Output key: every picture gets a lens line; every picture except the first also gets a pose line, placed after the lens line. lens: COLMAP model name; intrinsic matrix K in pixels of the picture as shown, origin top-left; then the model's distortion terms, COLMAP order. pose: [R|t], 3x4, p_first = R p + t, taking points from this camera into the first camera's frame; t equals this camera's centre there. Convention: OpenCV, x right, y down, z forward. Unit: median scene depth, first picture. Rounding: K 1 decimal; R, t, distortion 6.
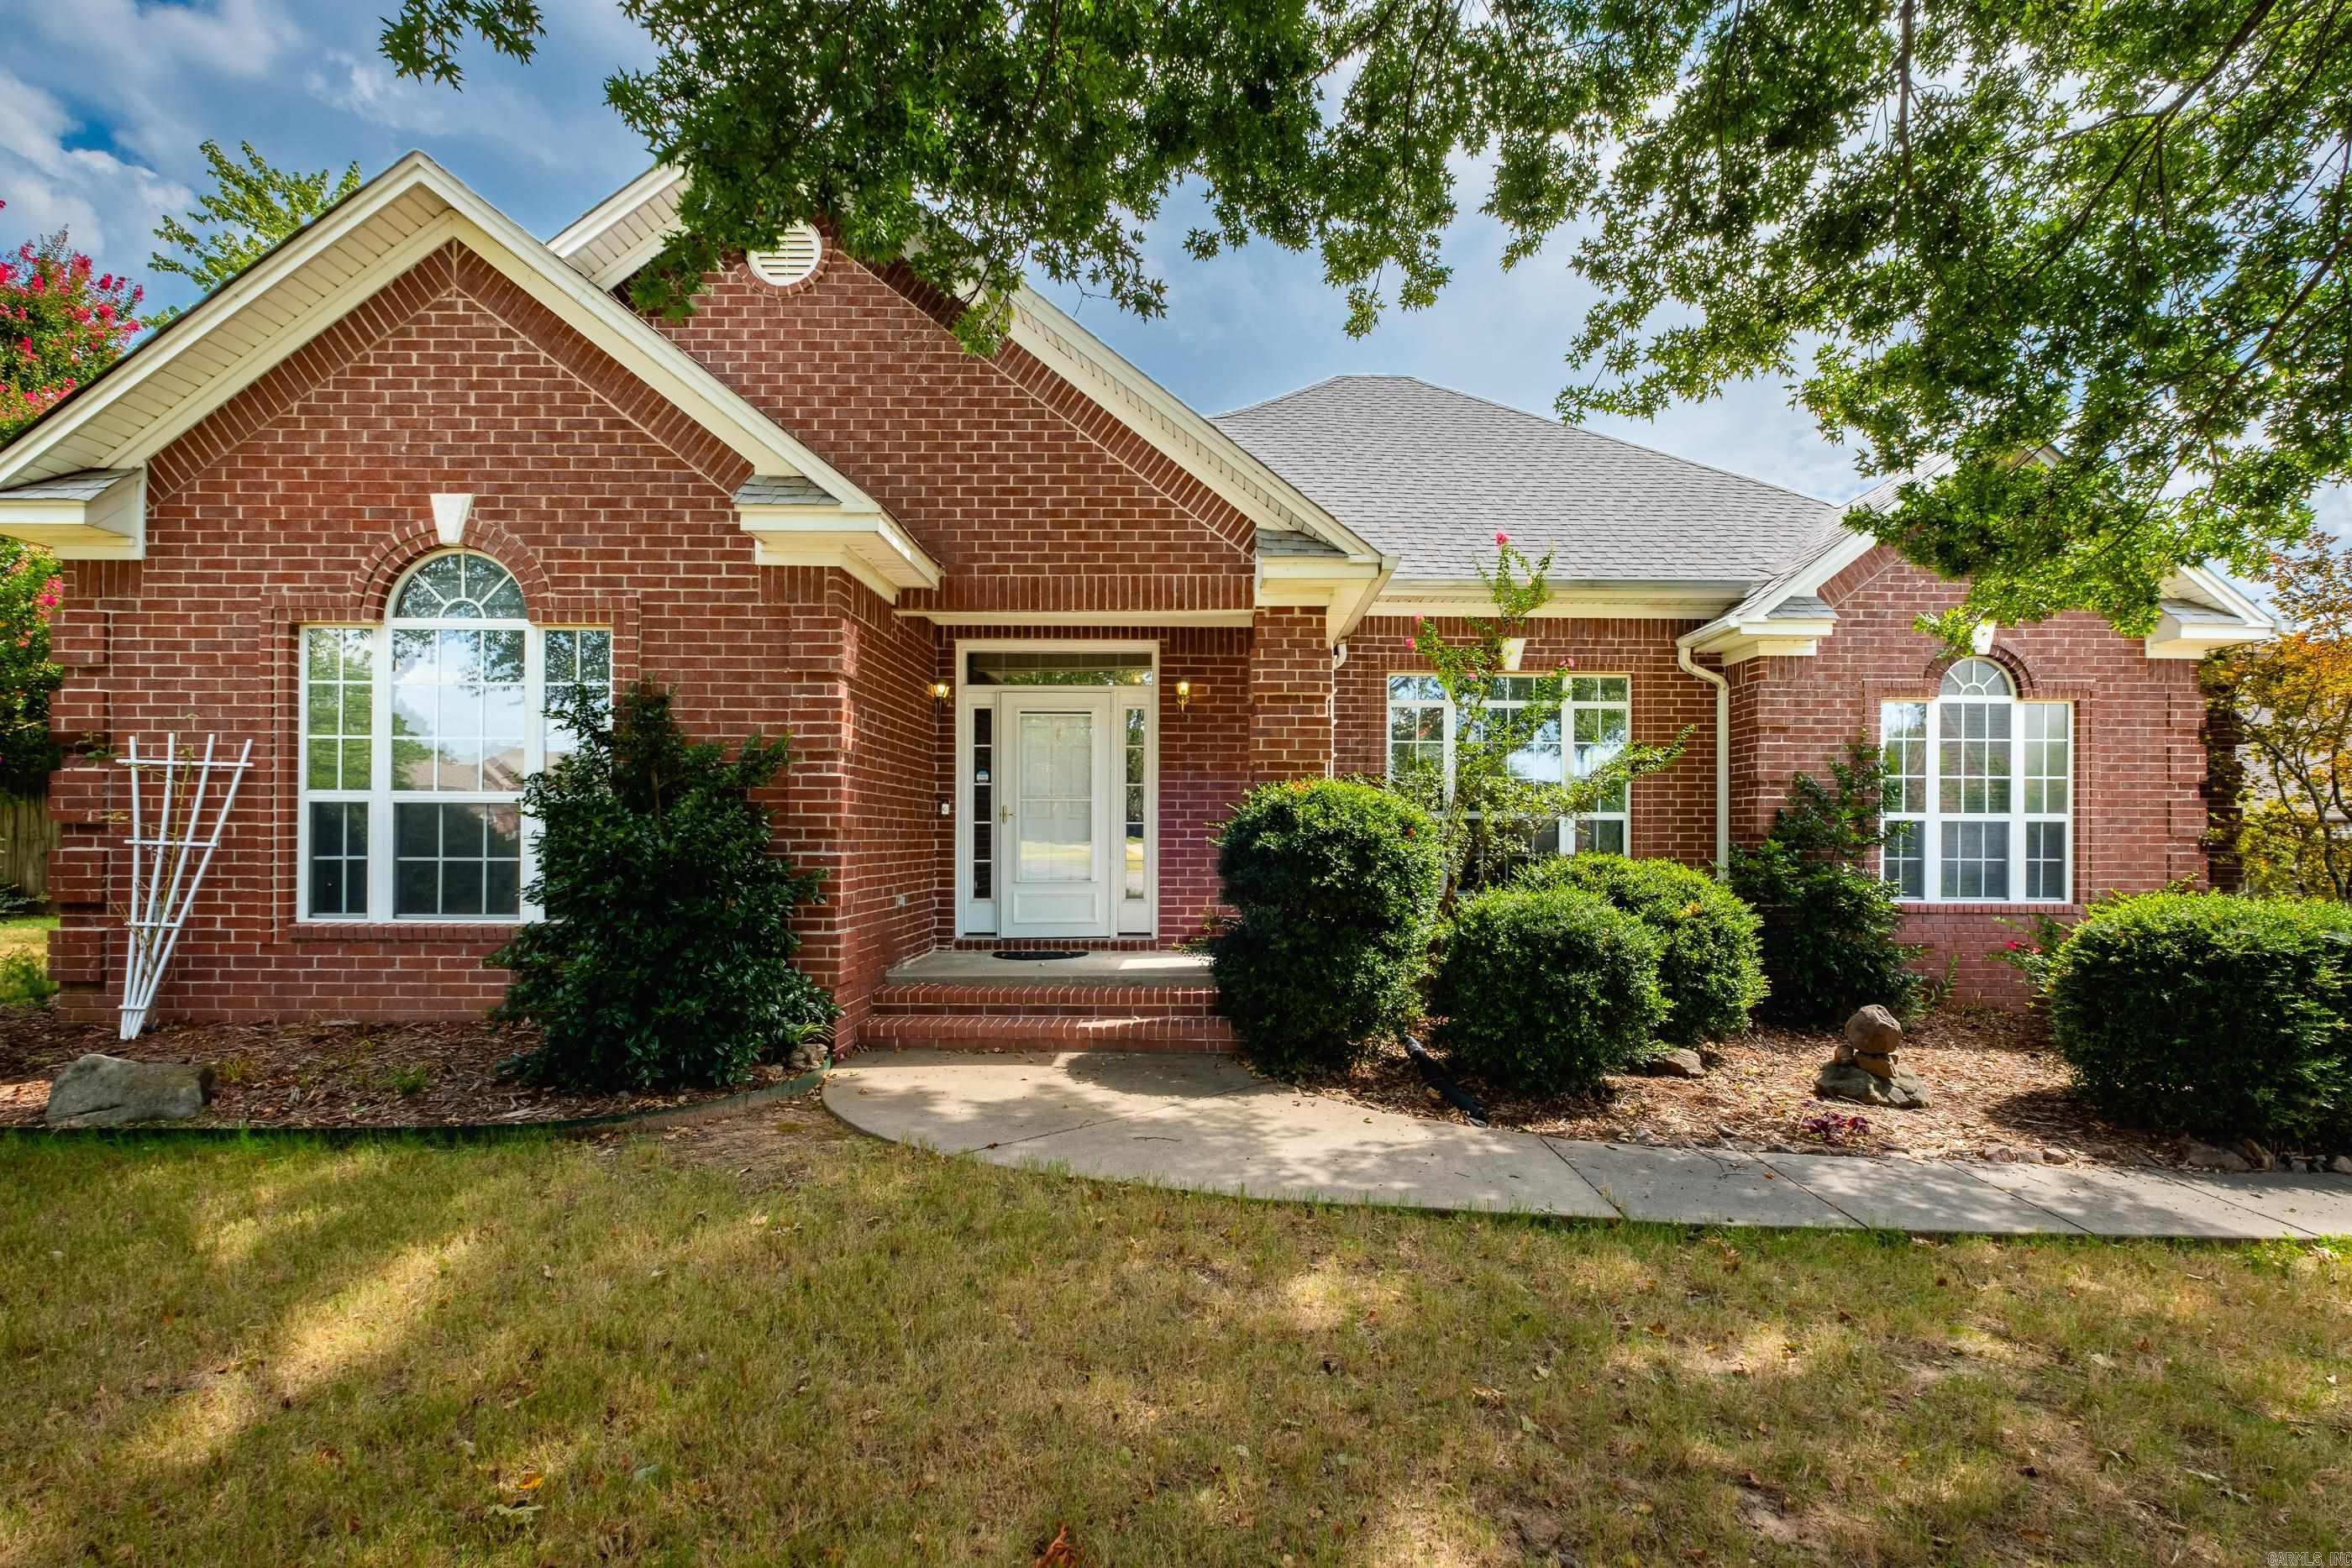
lens RADIAL K [[1066.8, 0, 1233.9], [0, 1066.8, 822.1], [0, 0, 1]] dist [0.000101, -0.002941]
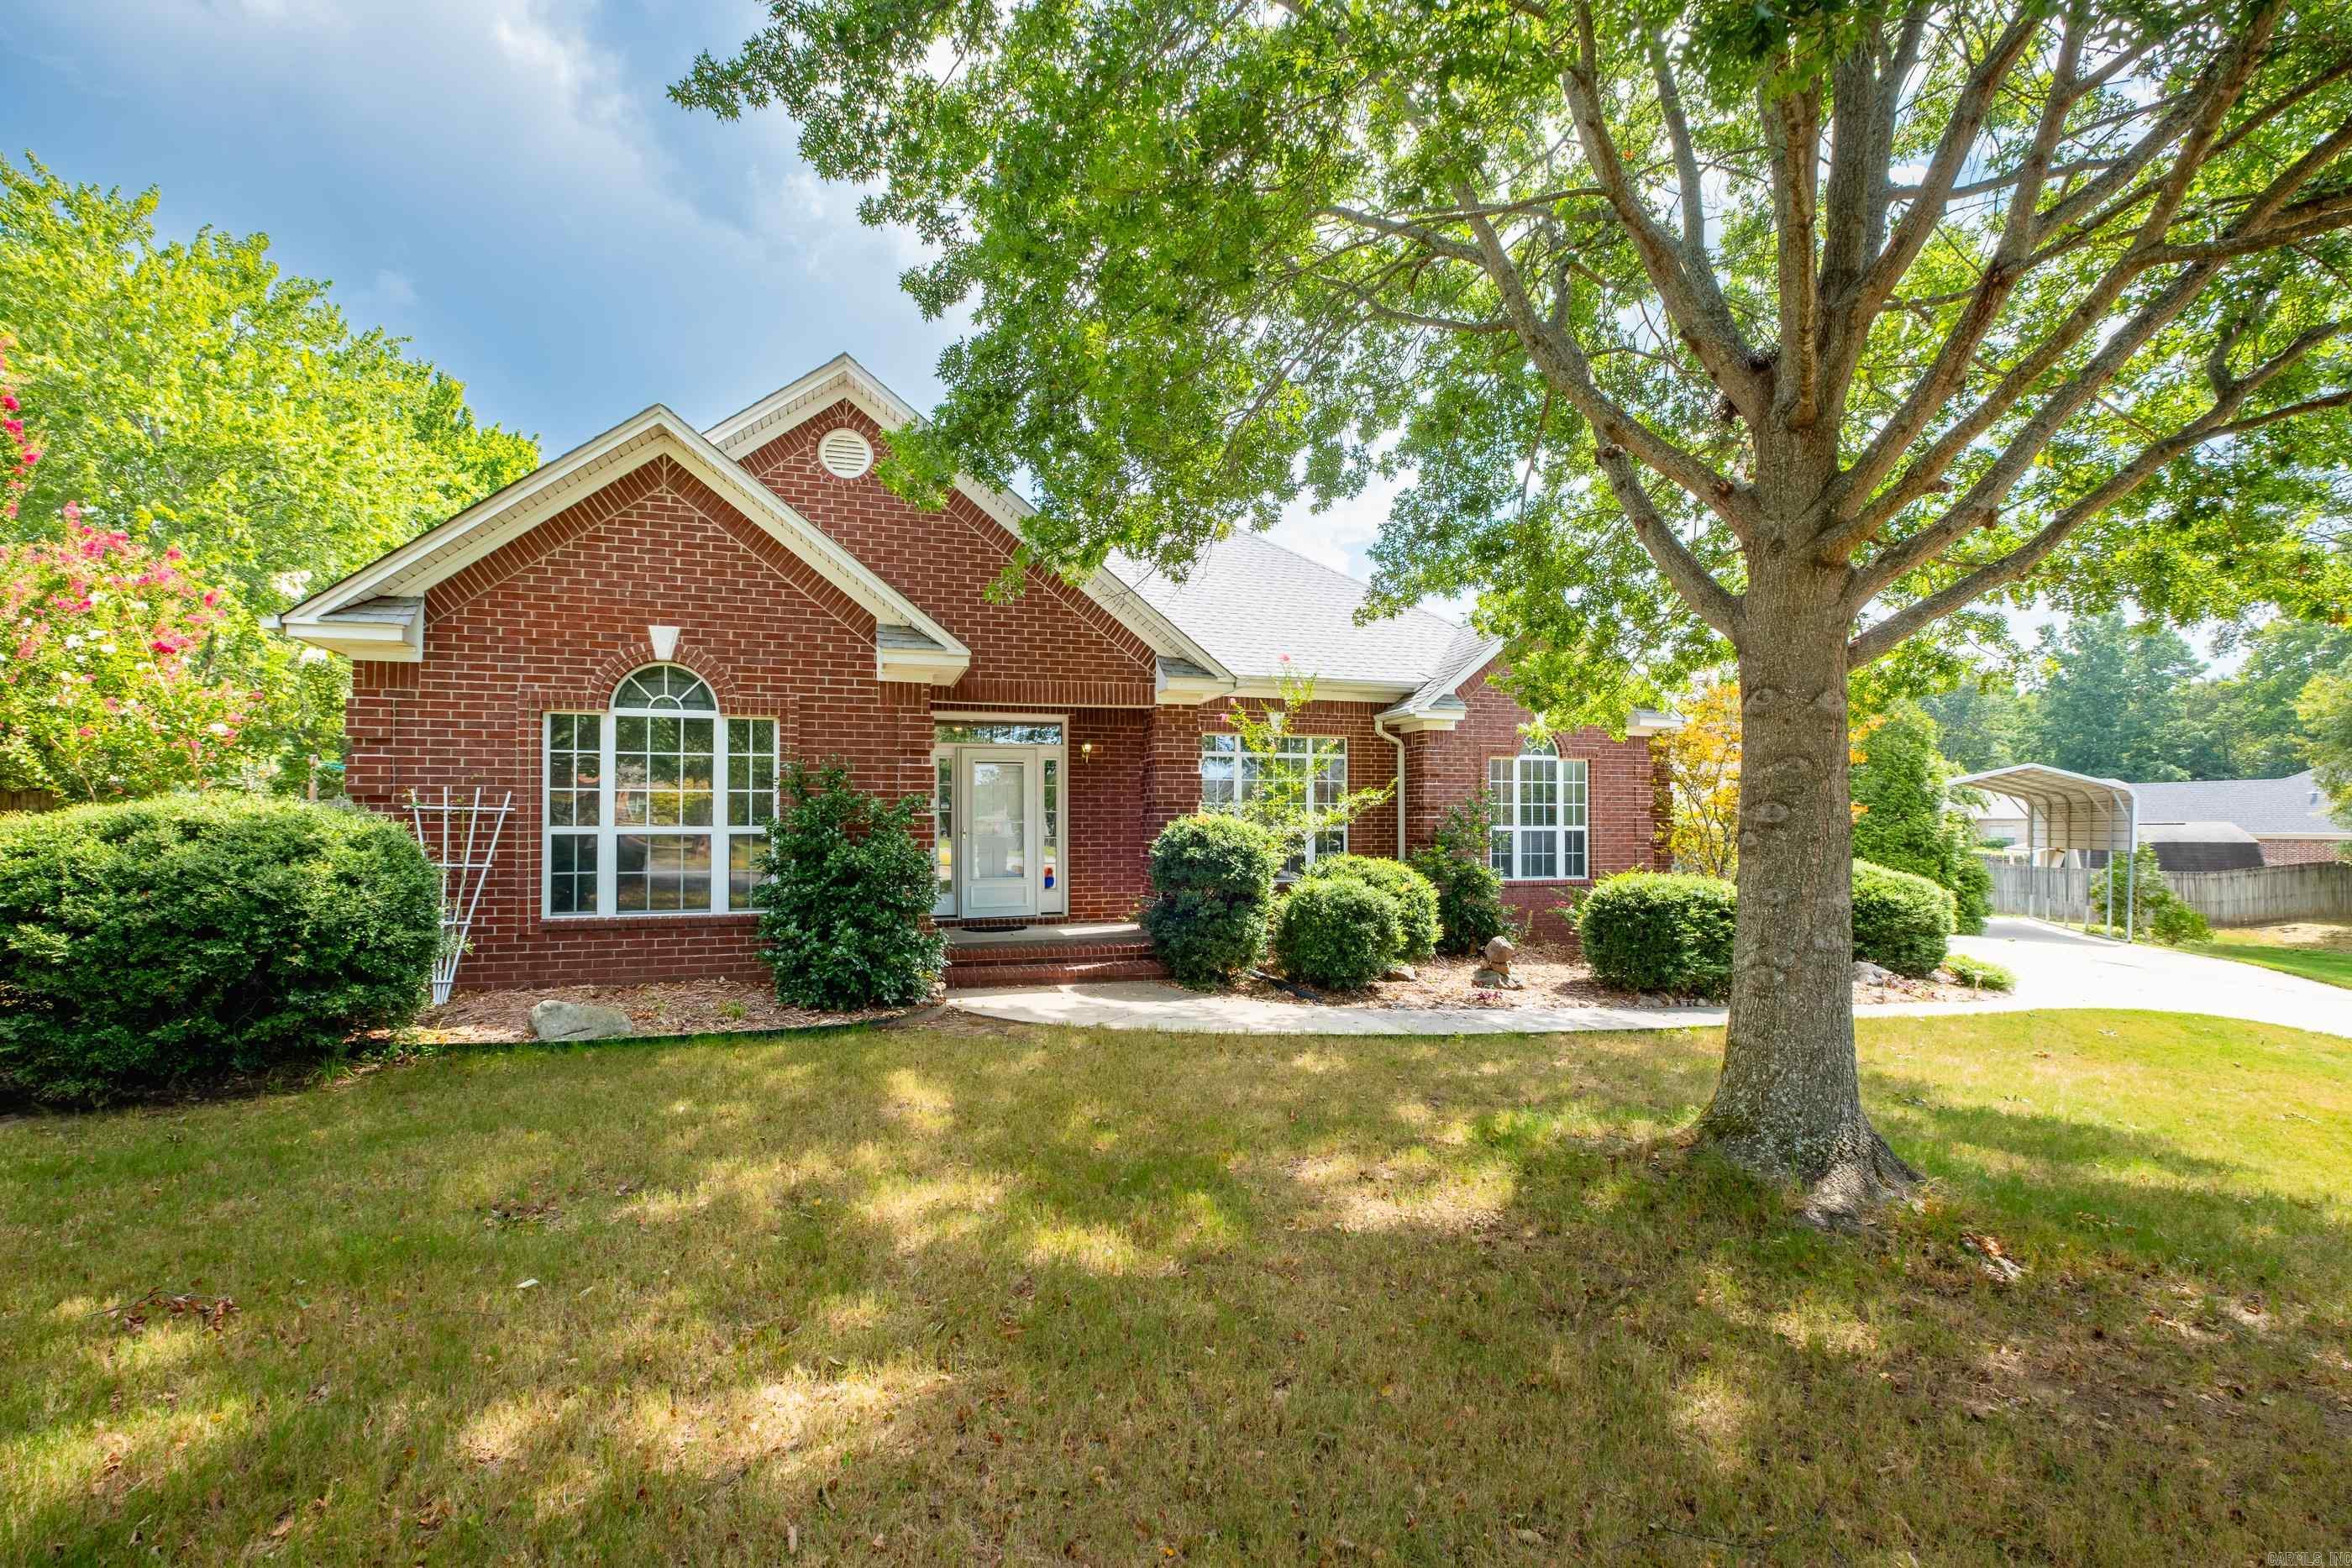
lens RADIAL K [[1035.1, 0, 1167.9], [0, 1035.1, 793.1], [0, 0, 1]] dist [-0.005009, -0.001075]
pose [[0.959697, 0.002552, 0.281024, -0.463694], [0.001853, 0.999880, -0.015408, -0.052103], [-0.281030, 0.015308, 0.959577, -0.572868]]
